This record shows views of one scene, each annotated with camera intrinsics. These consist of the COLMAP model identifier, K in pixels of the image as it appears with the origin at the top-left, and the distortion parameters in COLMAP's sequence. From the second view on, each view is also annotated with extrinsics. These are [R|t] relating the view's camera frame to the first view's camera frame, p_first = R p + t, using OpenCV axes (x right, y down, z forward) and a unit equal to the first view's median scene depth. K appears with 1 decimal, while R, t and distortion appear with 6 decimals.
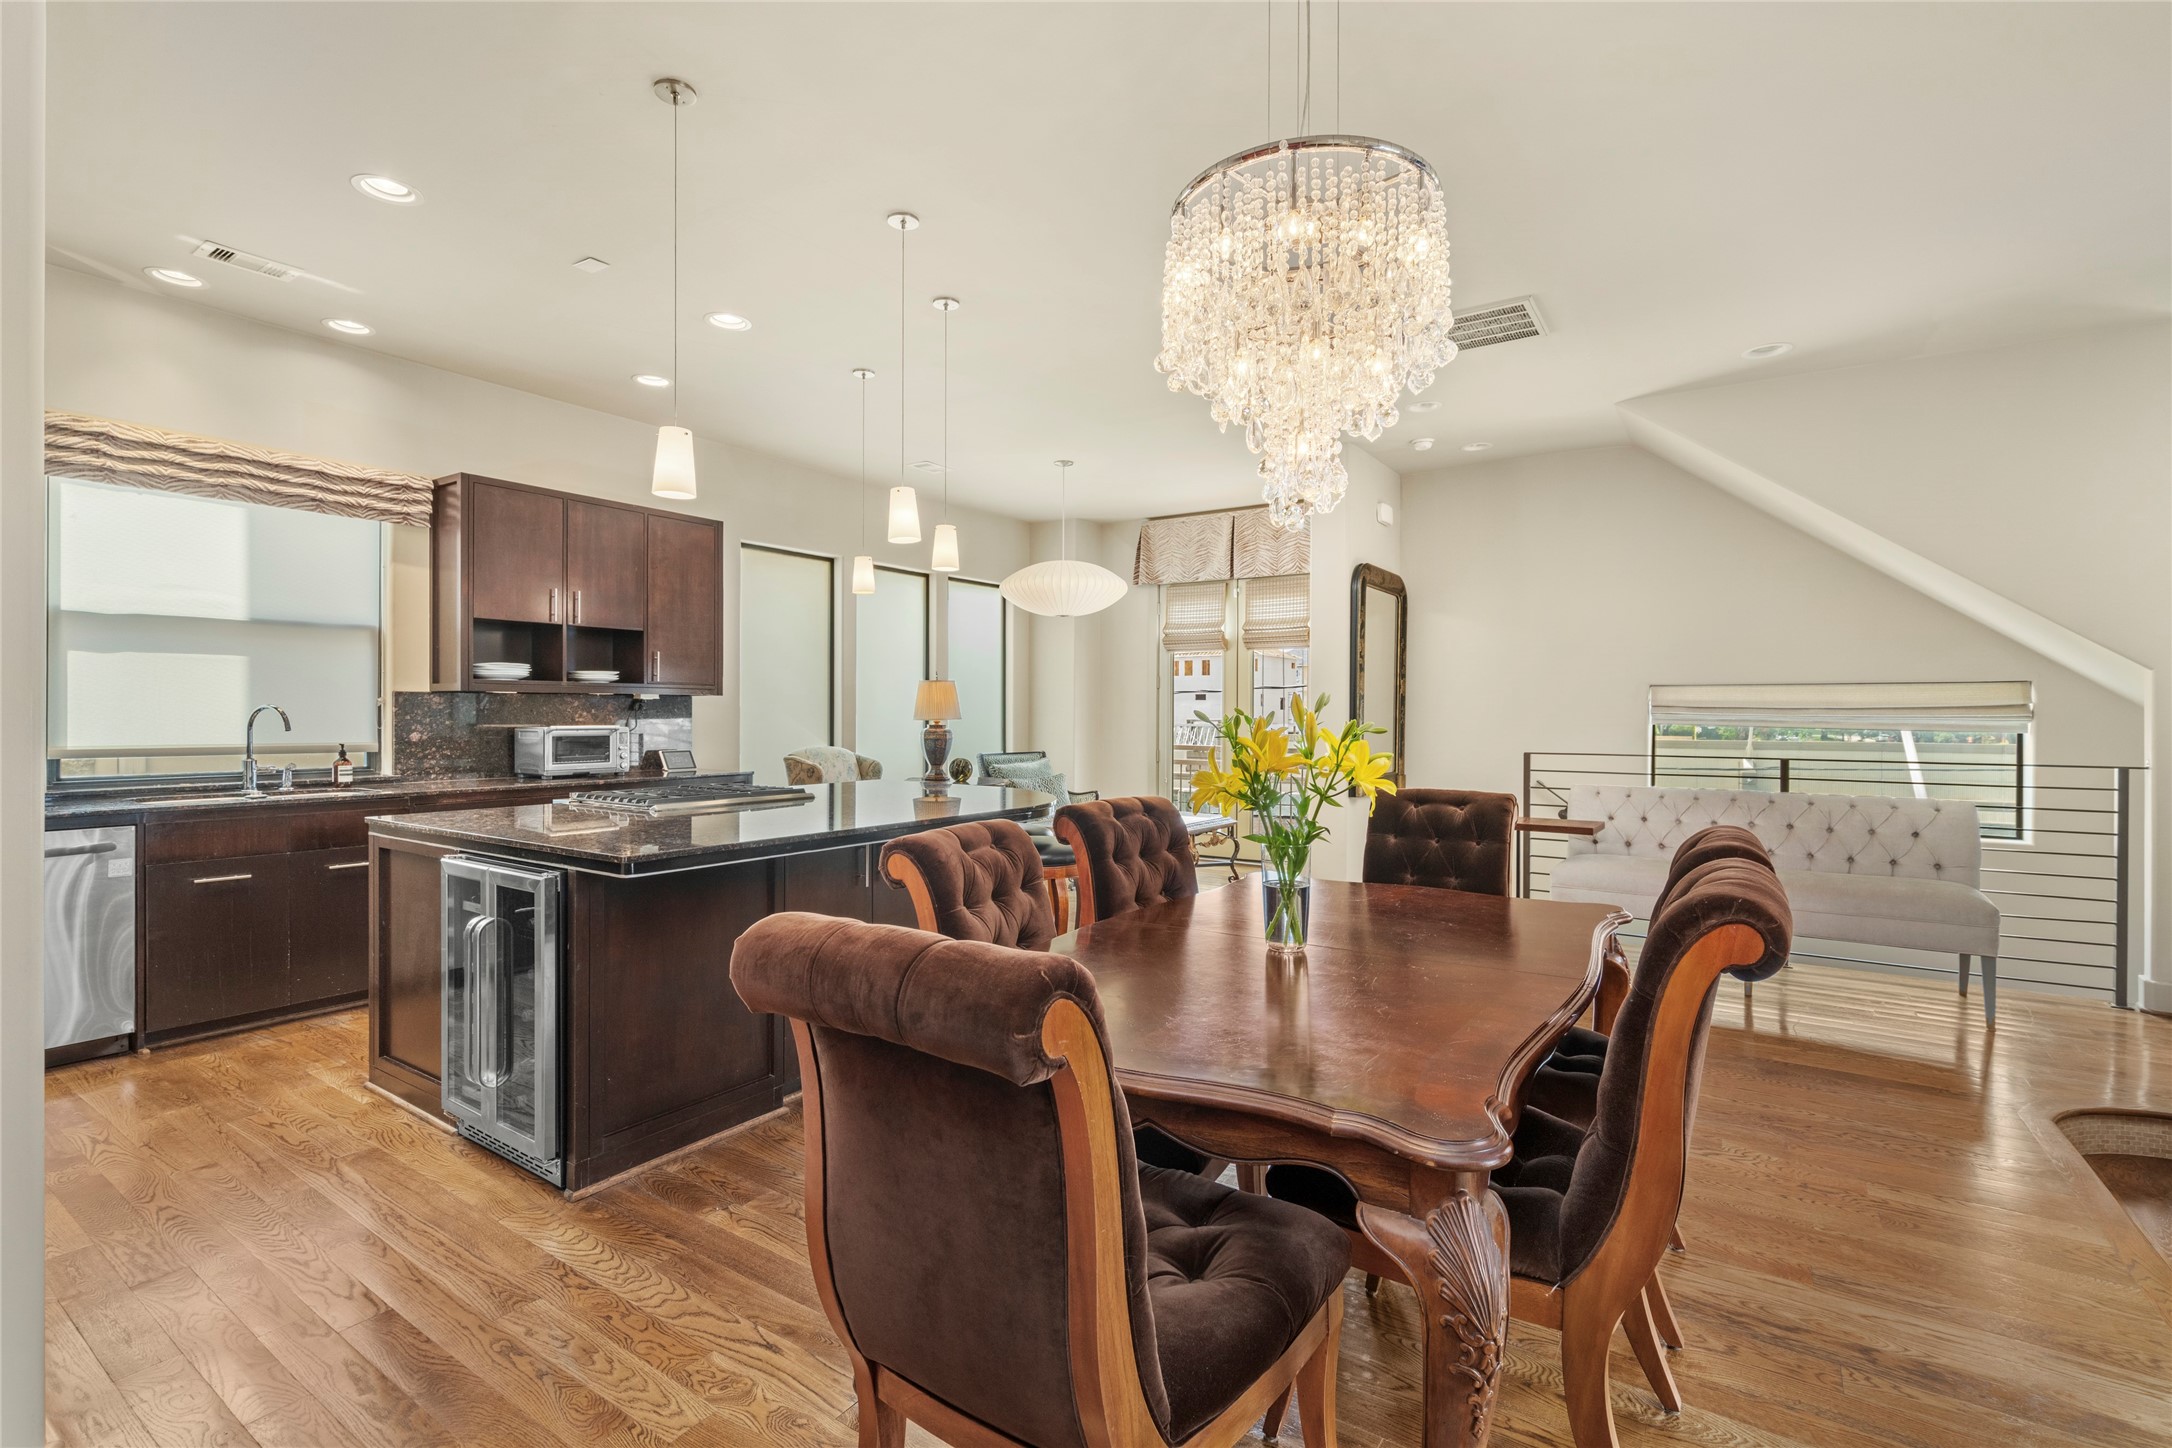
lens RADIAL K [[988.6, 0, 1083.5], [0, 988.6, 716.8], [0, 0, 1]] dist [0.001035, 0.000906]
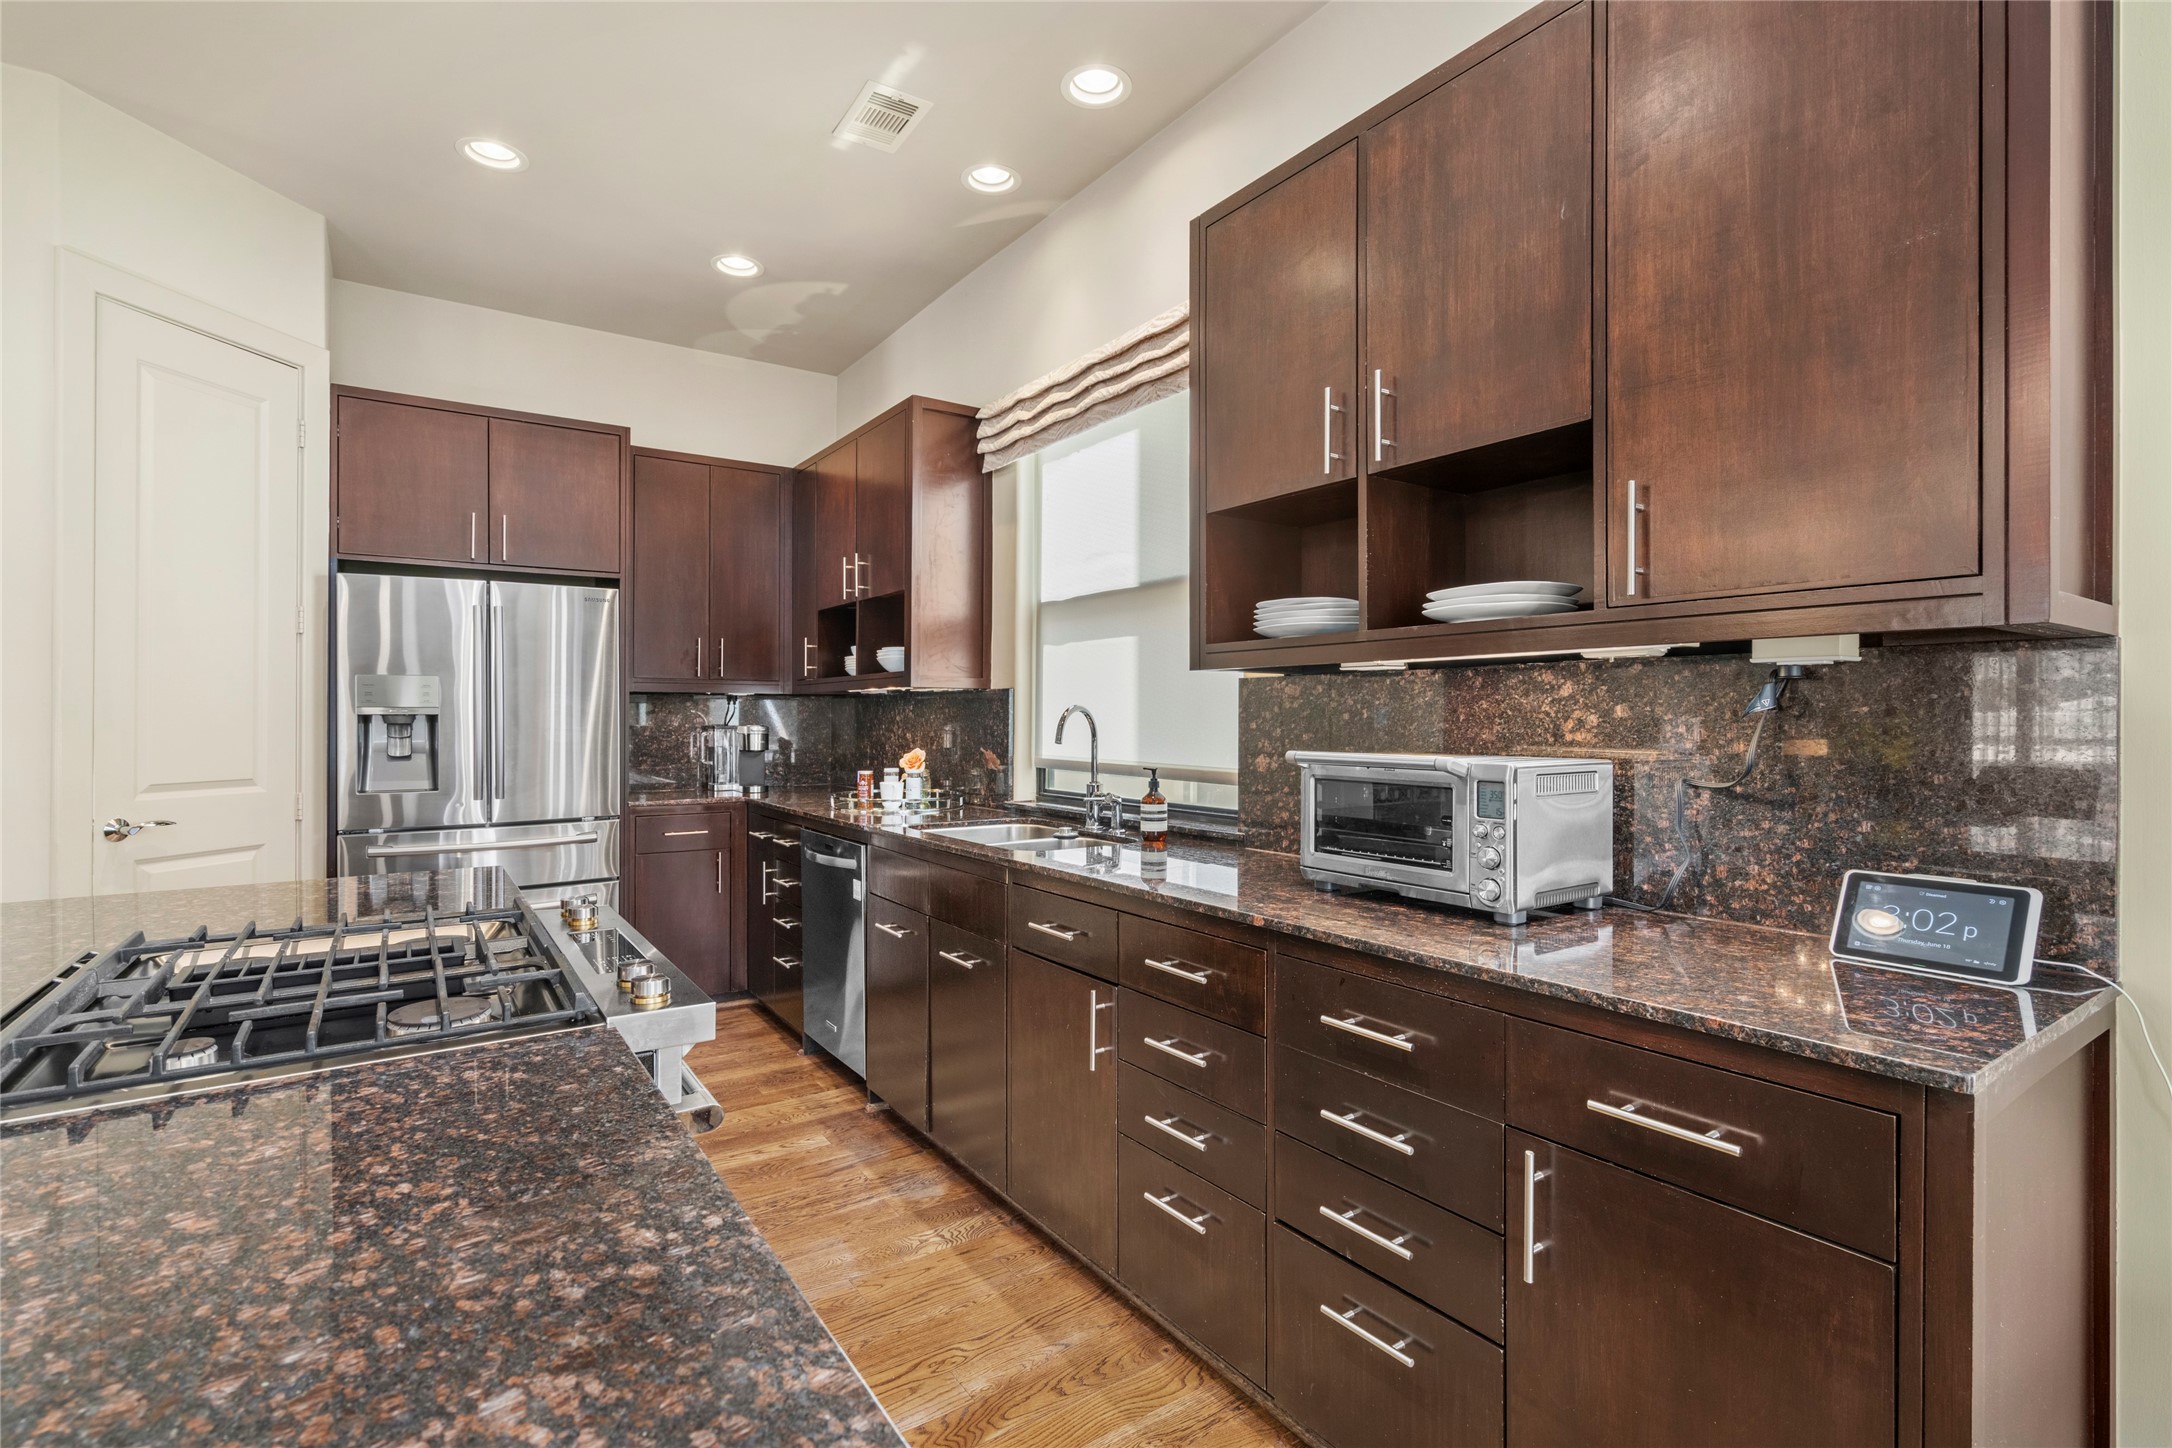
lens RADIAL K [[988.6, 0, 1085.1], [0, 988.6, 719.7], [0, 0, 1]] dist [0.001035, 0.000906]
pose [[-0.362544, -0.001501, -0.931965, -0.148569], [-0.006495, 0.999978, 0.000916, -0.002324], [0.931944, 0.006385, -0.362546, 1.061501]]
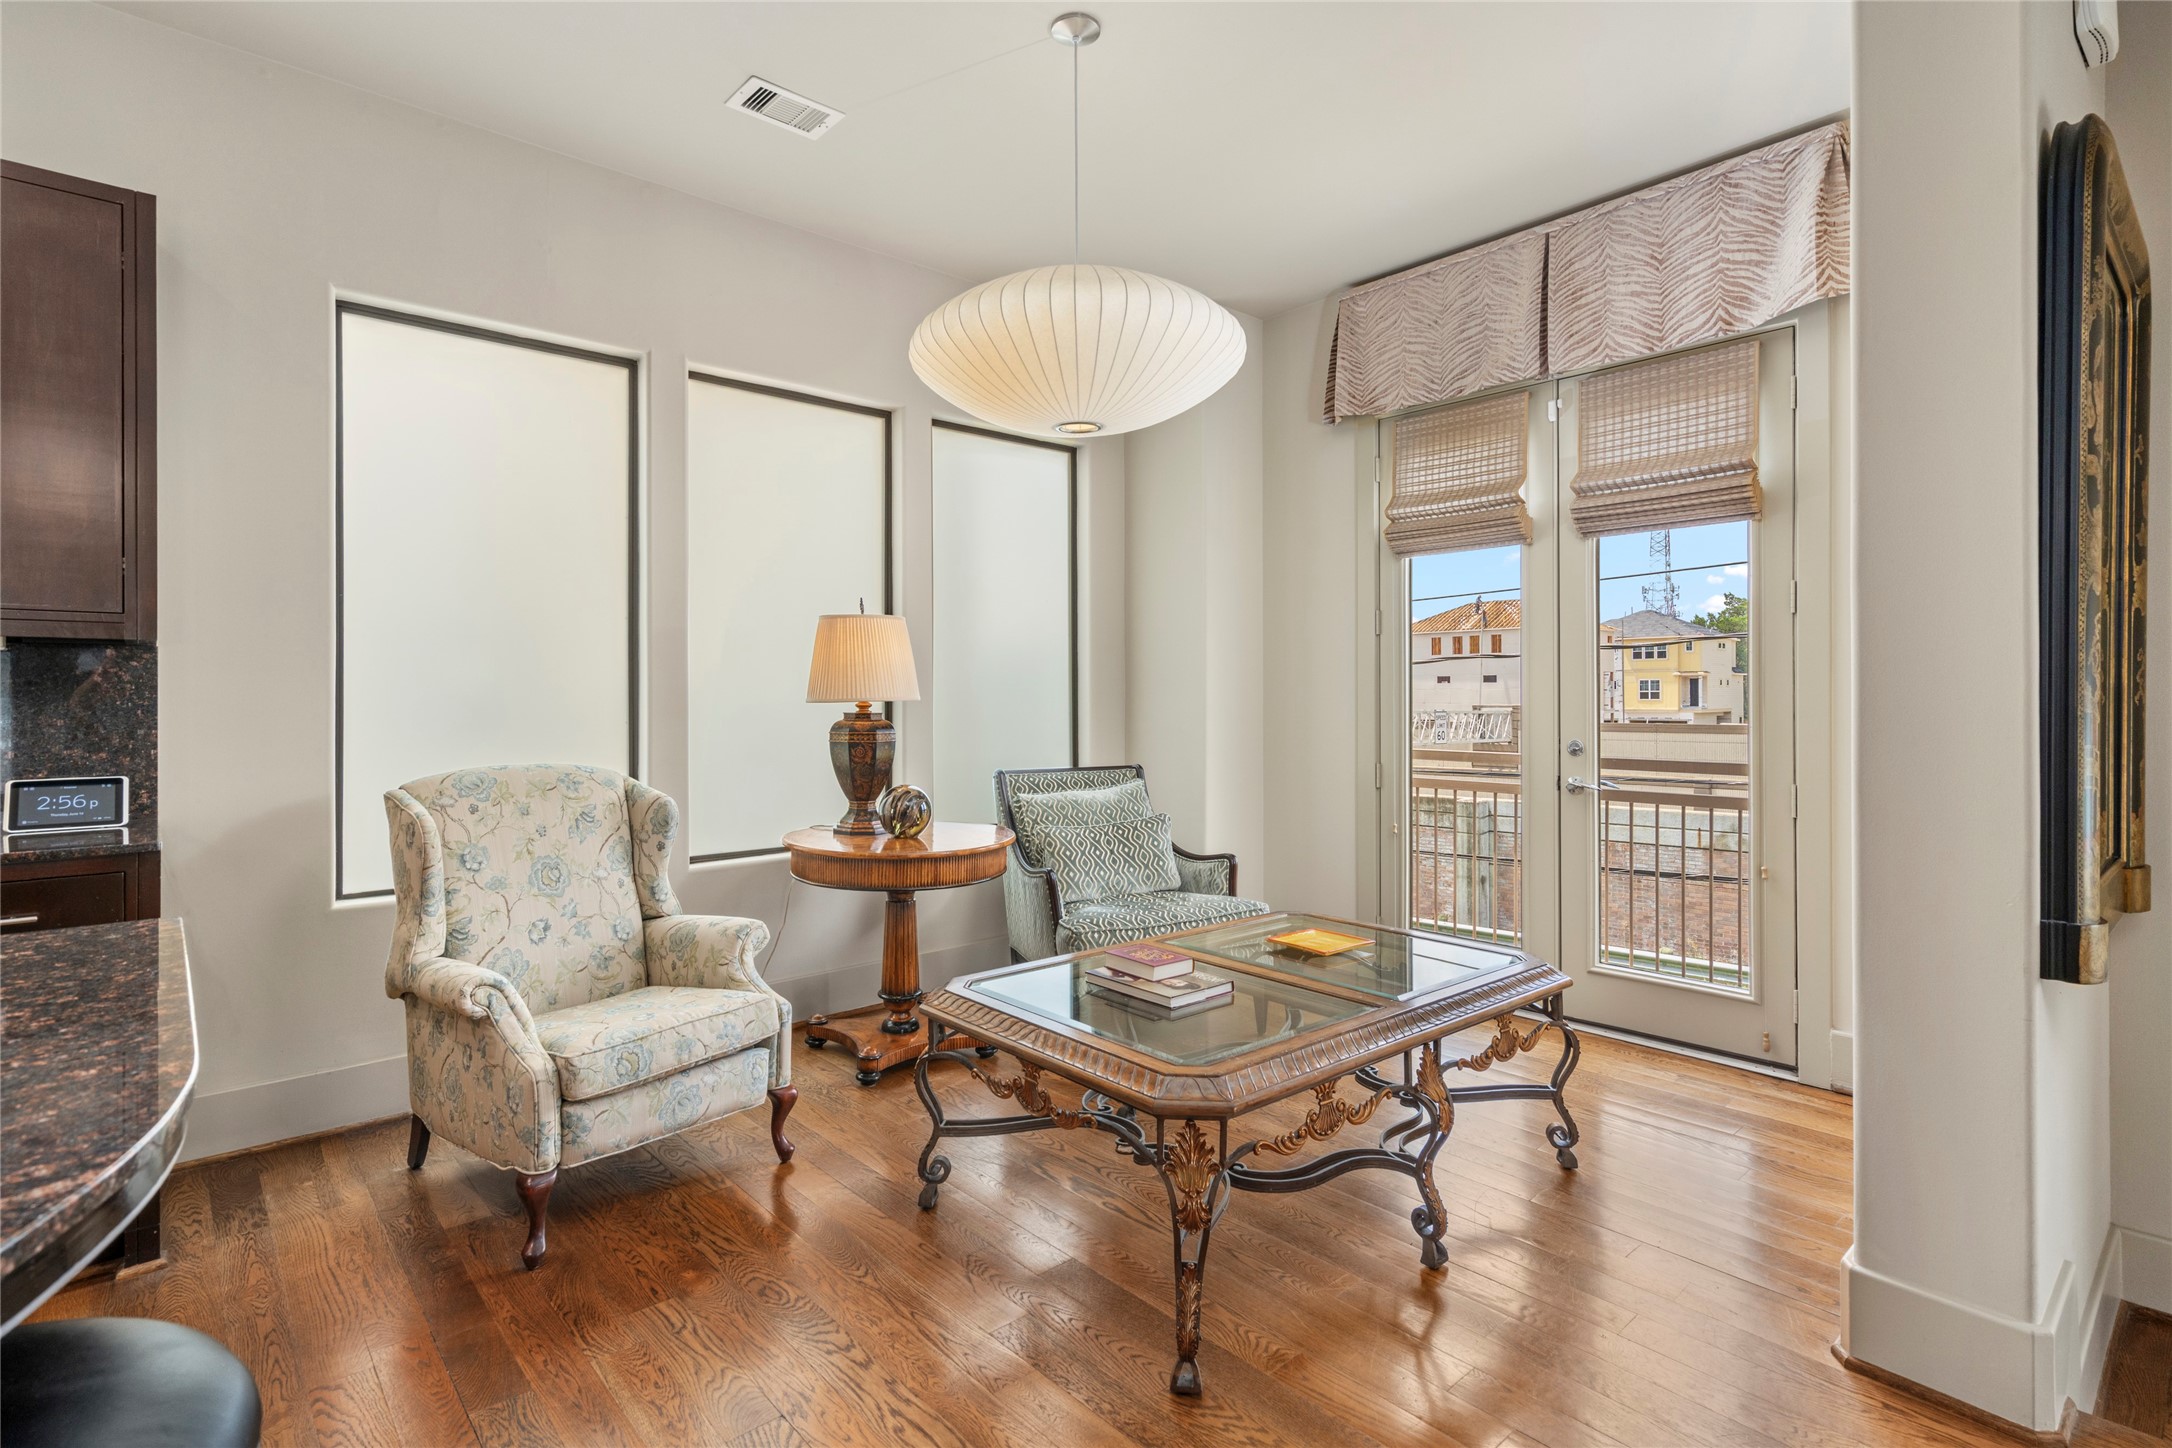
lens RADIAL K [[1056.7, 0, 1084.6], [0, 1056.7, 695.4], [0, 0, 1]] dist [0.000663, 0.002254]
pose [[0.969155, -0.006817, -0.246356, 0.109925], [0.004895, 0.999953, -0.008412, 0.006411], [0.246402, 0.006946, 0.969143, 0.811310]]
